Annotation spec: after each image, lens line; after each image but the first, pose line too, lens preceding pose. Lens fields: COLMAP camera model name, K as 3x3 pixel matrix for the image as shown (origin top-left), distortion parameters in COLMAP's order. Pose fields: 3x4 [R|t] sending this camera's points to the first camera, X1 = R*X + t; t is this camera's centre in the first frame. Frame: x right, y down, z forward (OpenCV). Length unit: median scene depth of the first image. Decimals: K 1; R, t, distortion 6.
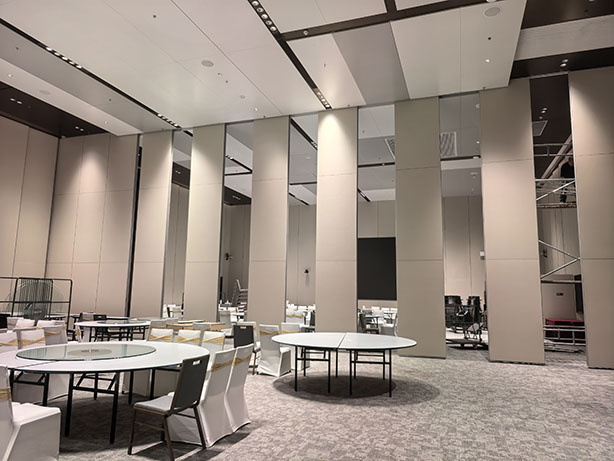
lens RADIAL K [[436.6, 0, 309.0], [0, 436.6, 227.1], [0, 0, 1]] dist [0.004473, -0.001448]
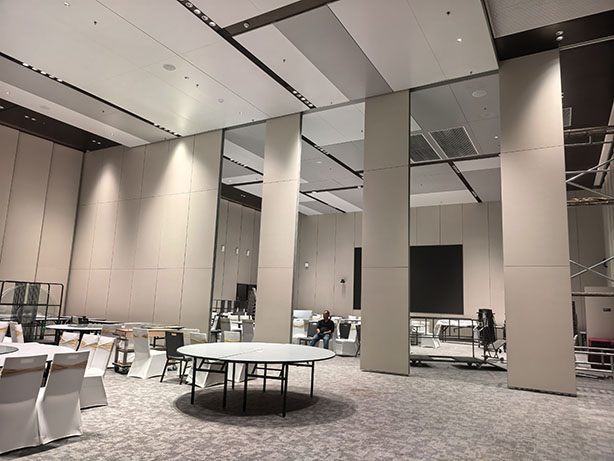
lens RADIAL K [[434.9, 0, 316.8], [0, 434.9, 231.0], [0, 0, 1]] dist [0.003732, -0.000587]
pose [[0.984103, -0.009201, -0.177359, 0.222973], [0.005978, 0.999807, -0.018698, 0.015535], [0.177497, 0.017341, 0.983969, 0.074281]]
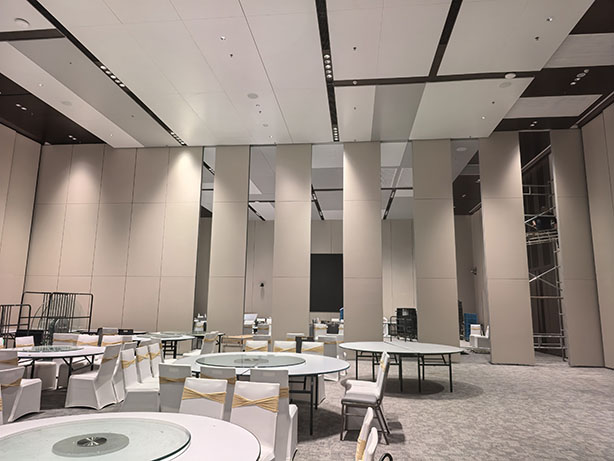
lens RADIAL K [[437.7, 0, 307.0], [0, 437.7, 230.5], [0, 0, 1]] dist [0.003492, 0.000153]
pose [[0.975479, 0.035068, 0.217281, -0.267769], [-0.031124, 0.999283, -0.021549, -0.016945], [-0.217881, 0.014258, 0.975871, -0.072773]]
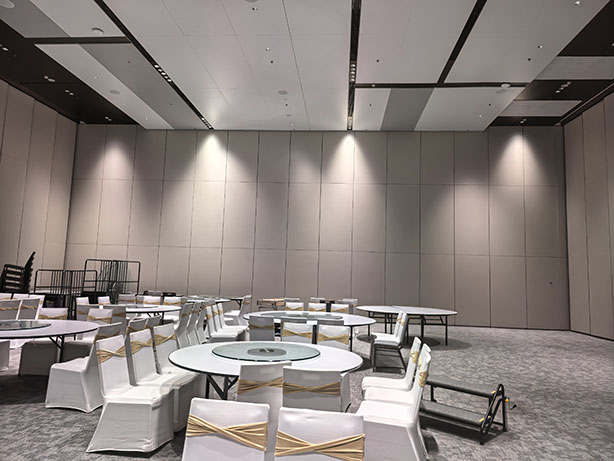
lens RADIAL K [[438.9, 0, 310.6], [0, 438.9, 228.0], [0, 0, 1]] dist [0.007734, 0.000818]
pose [[0.966021, 0.041792, 0.255064, -0.377378], [-0.054251, 0.997643, 0.042004, -0.038652], [-0.252707, -0.054415, 0.966011, -0.203990]]
